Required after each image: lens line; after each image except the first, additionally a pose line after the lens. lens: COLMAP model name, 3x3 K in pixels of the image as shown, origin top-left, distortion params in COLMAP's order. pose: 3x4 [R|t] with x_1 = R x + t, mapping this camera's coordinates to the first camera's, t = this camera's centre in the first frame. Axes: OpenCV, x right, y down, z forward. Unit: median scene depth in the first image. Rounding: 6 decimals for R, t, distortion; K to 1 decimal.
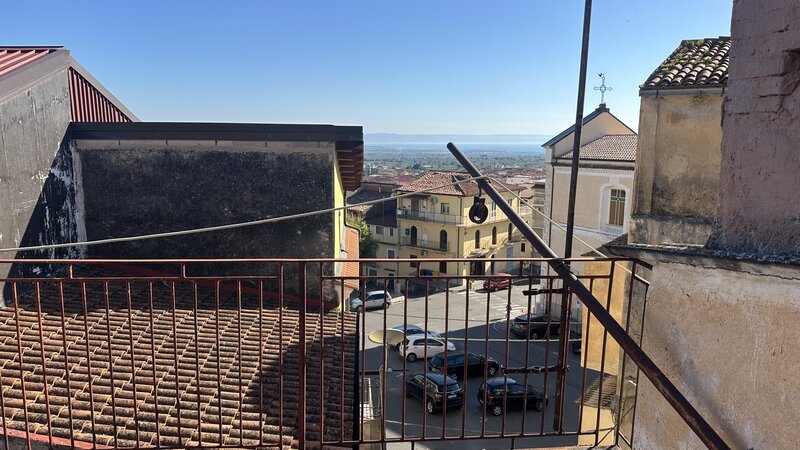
lens RADIAL K [[566.3, 0, 399.4], [0, 566.3, 223.9], [0, 0, 1]] dist [0.109894, -0.166067]
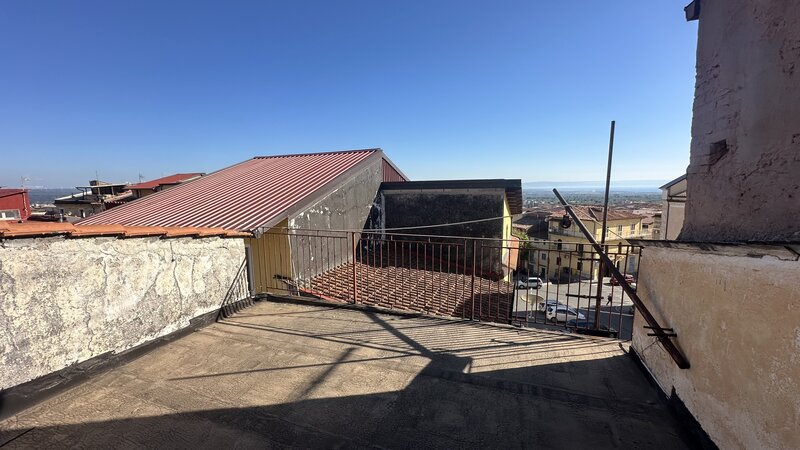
lens RADIAL K [[323.4, 0, 398.7], [0, 323.4, 228.2], [0, 0, 1]] dist [-0.002838, -0.000279]
pose [[0.902310, 0.034618, -0.429695, 0.029394], [-0.043403, 0.999001, -0.010659, 0.010869], [0.428896, 0.028268, 0.902911, -0.088347]]
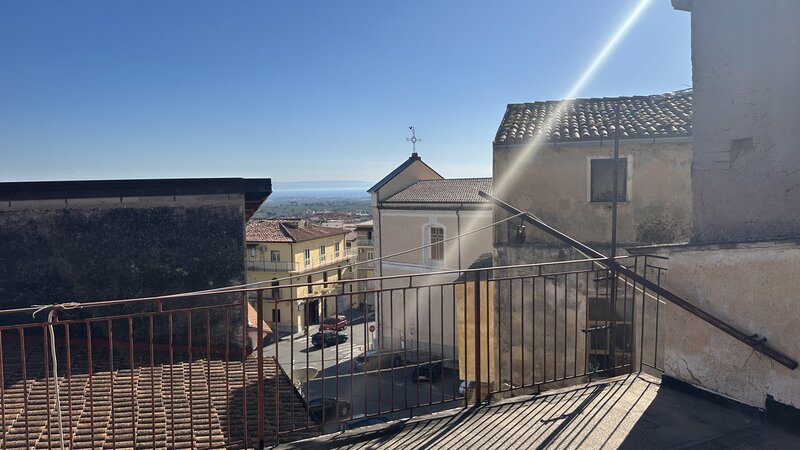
lens RADIAL K [[566.3, 0, 399.4], [0, 566.3, 223.9], [0, 0, 1]] dist [0.109894, -0.166067]
pose [[0.942765, -0.054217, 0.329020, -0.190990], [0.080685, 0.994463, -0.067322, 0.005937], [-0.323549, 0.090016, 0.941920, -0.086352]]
